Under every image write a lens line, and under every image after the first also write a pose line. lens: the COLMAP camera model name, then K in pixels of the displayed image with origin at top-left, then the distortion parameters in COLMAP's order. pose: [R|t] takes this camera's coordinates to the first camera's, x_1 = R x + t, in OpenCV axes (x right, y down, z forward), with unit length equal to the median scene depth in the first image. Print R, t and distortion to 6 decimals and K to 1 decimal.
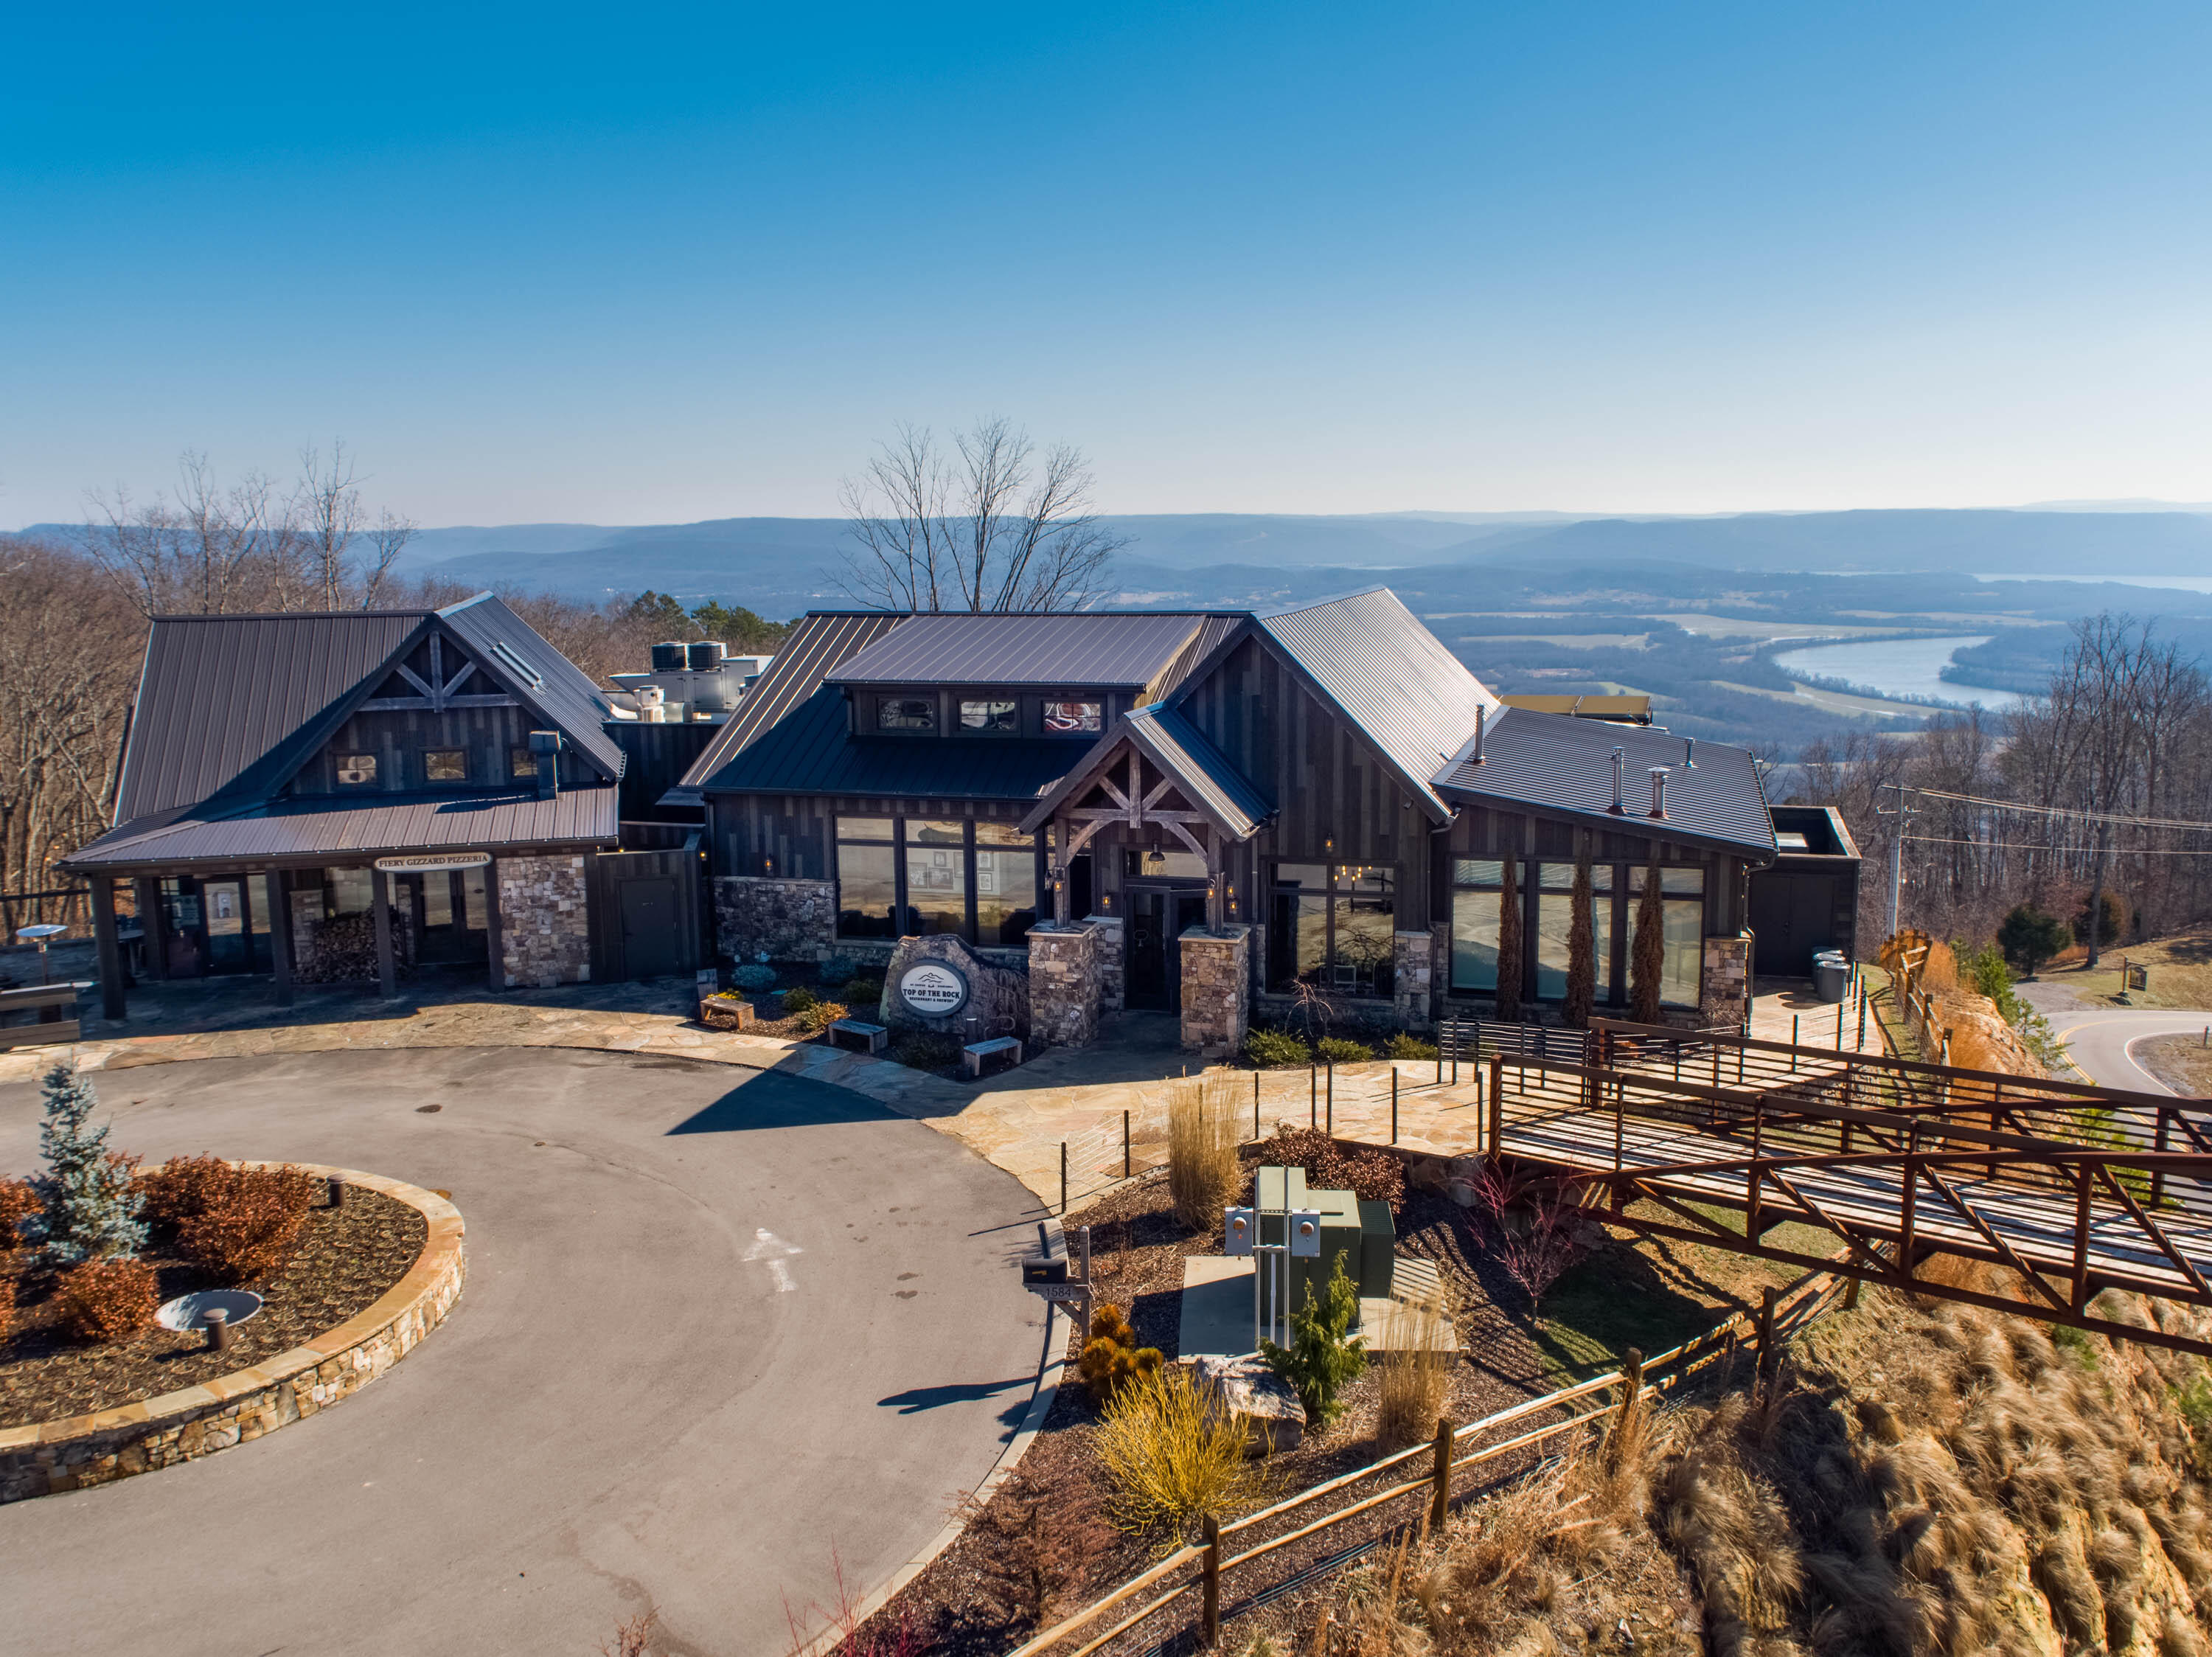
lens RADIAL K [[1871.9, 0, 1120.1], [0, 1871.9, 826.4], [0, 0, 1]] dist [0.004401, 0.016516]
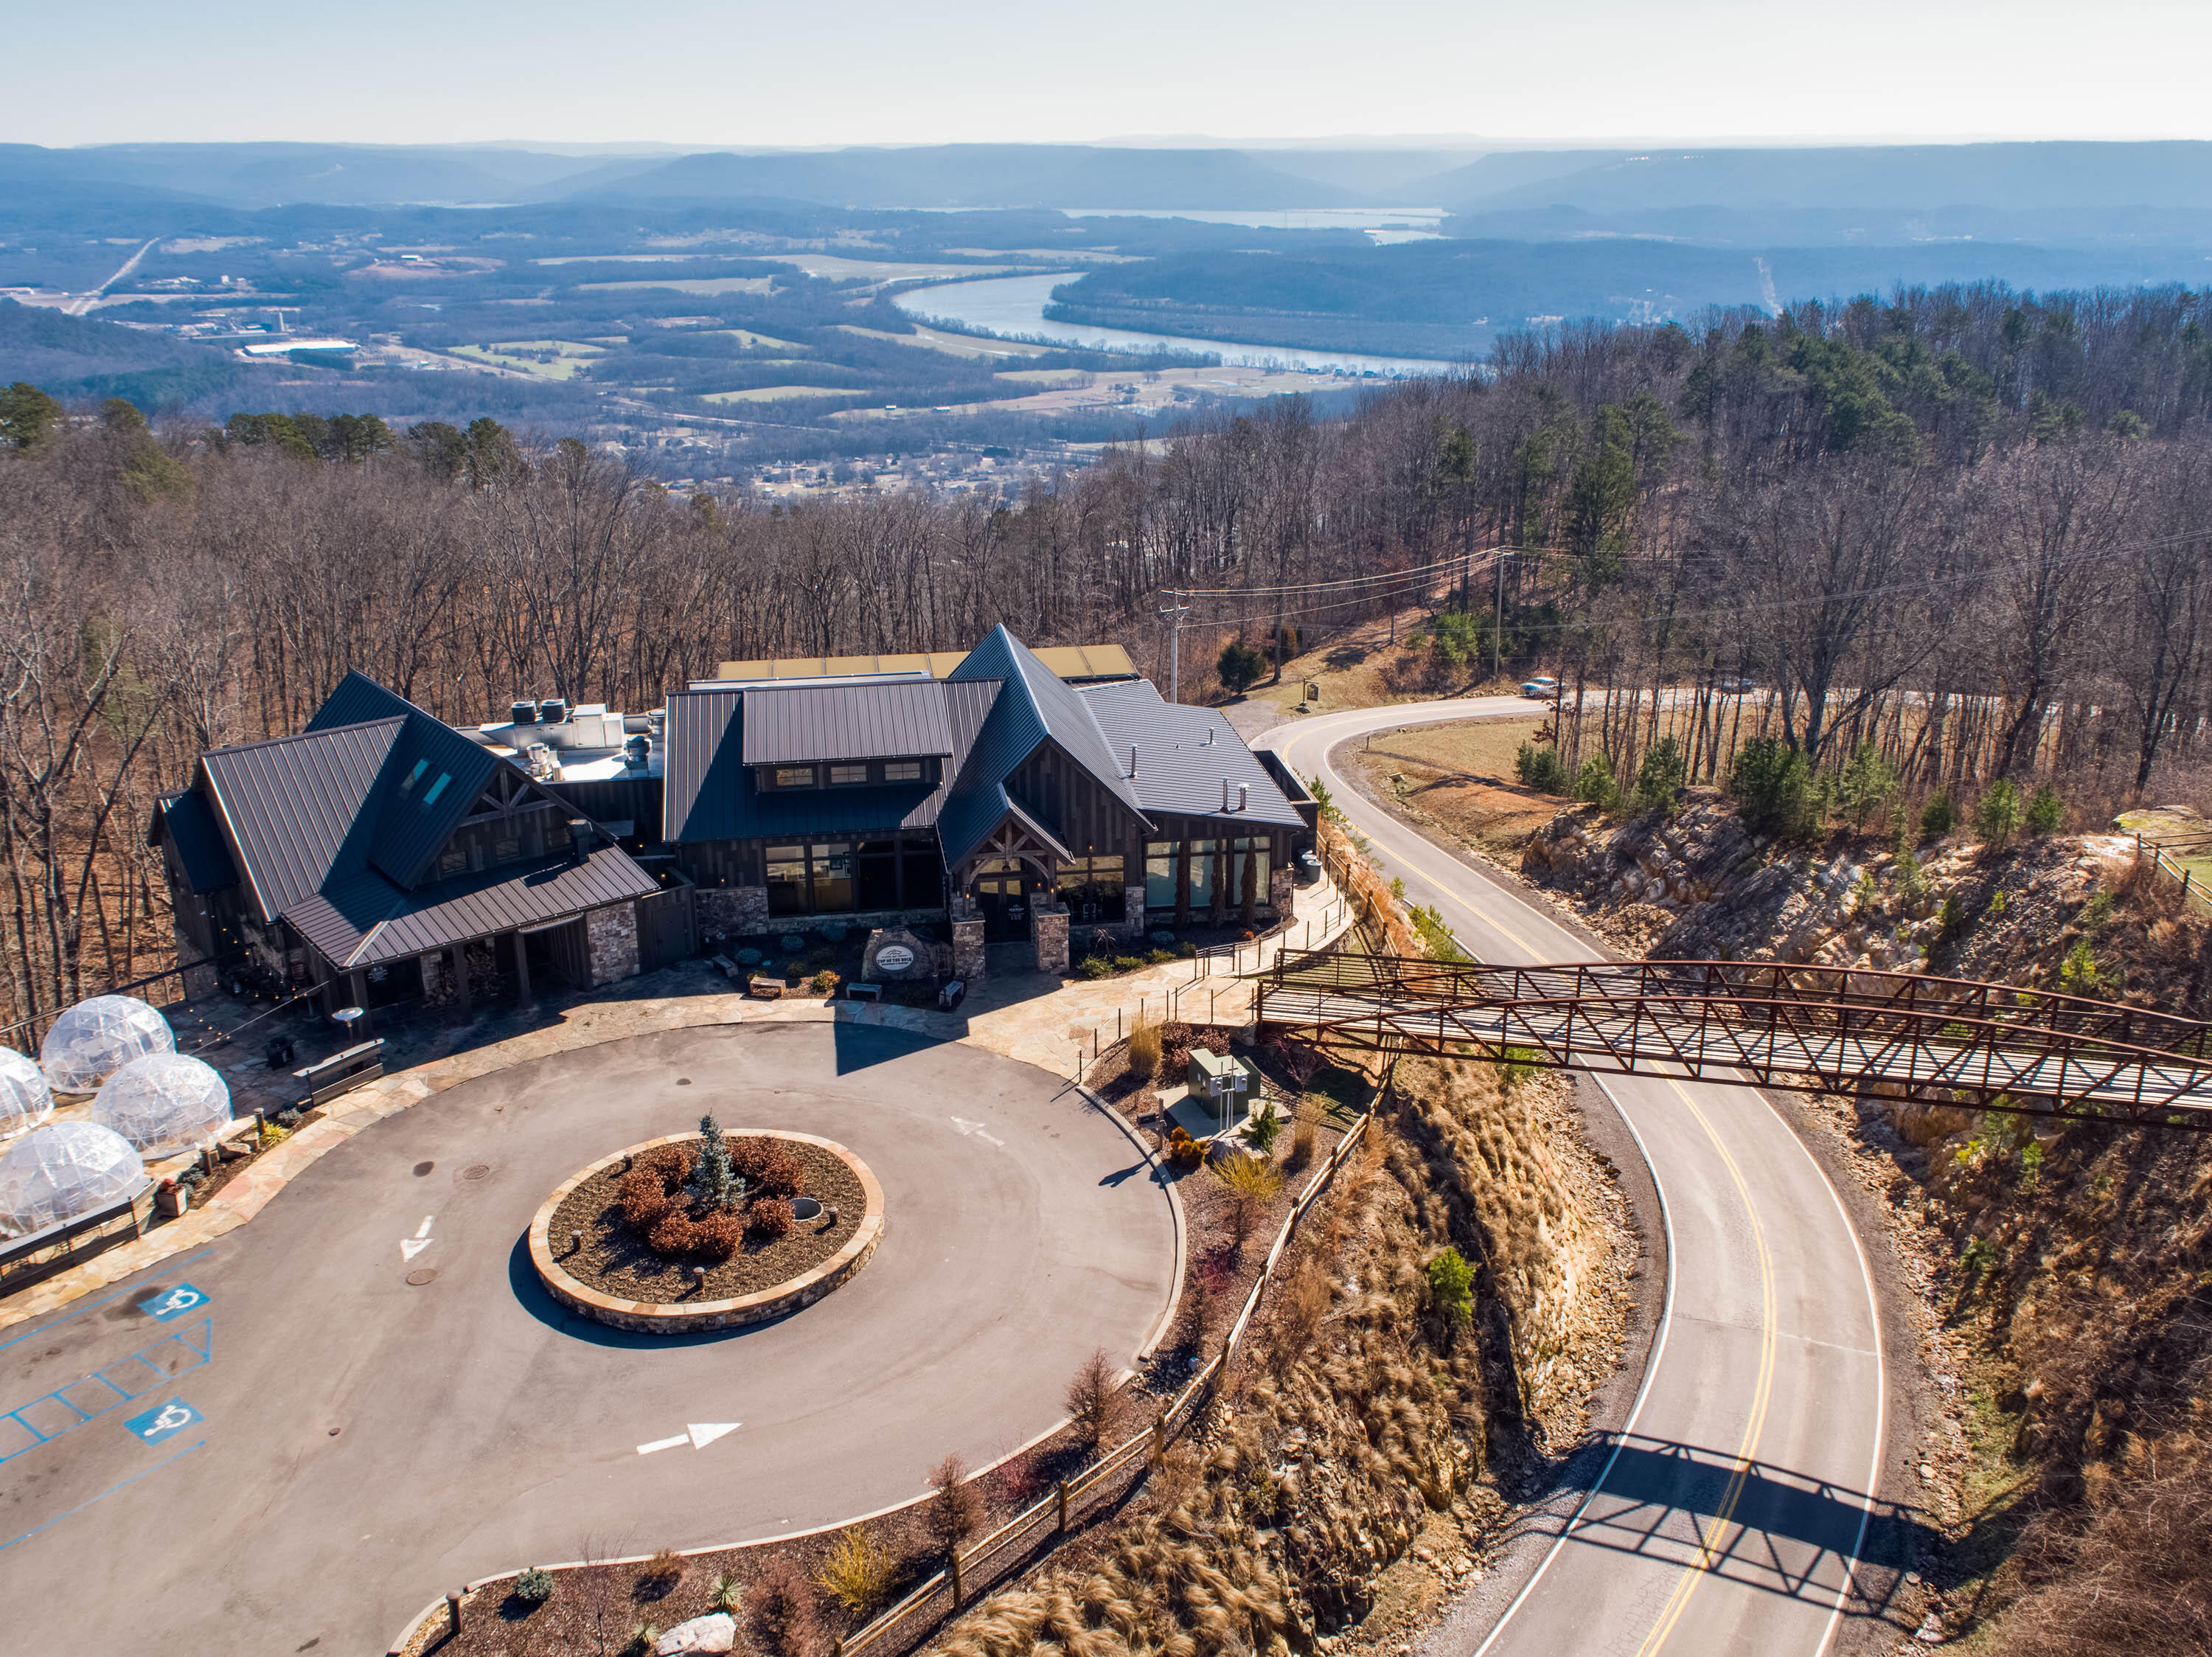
lens RADIAL K [[1822.0, 0, 1106.0], [0, 1822.0, 828.5], [0, 0, 1]] dist [0.001669, 0.008932]
pose [[0.905848, -0.136763, 0.400917, -0.626961], [0.062727, 0.979321, 0.192344, -0.373682], [-0.418932, -0.149086, 0.895695, -0.657480]]
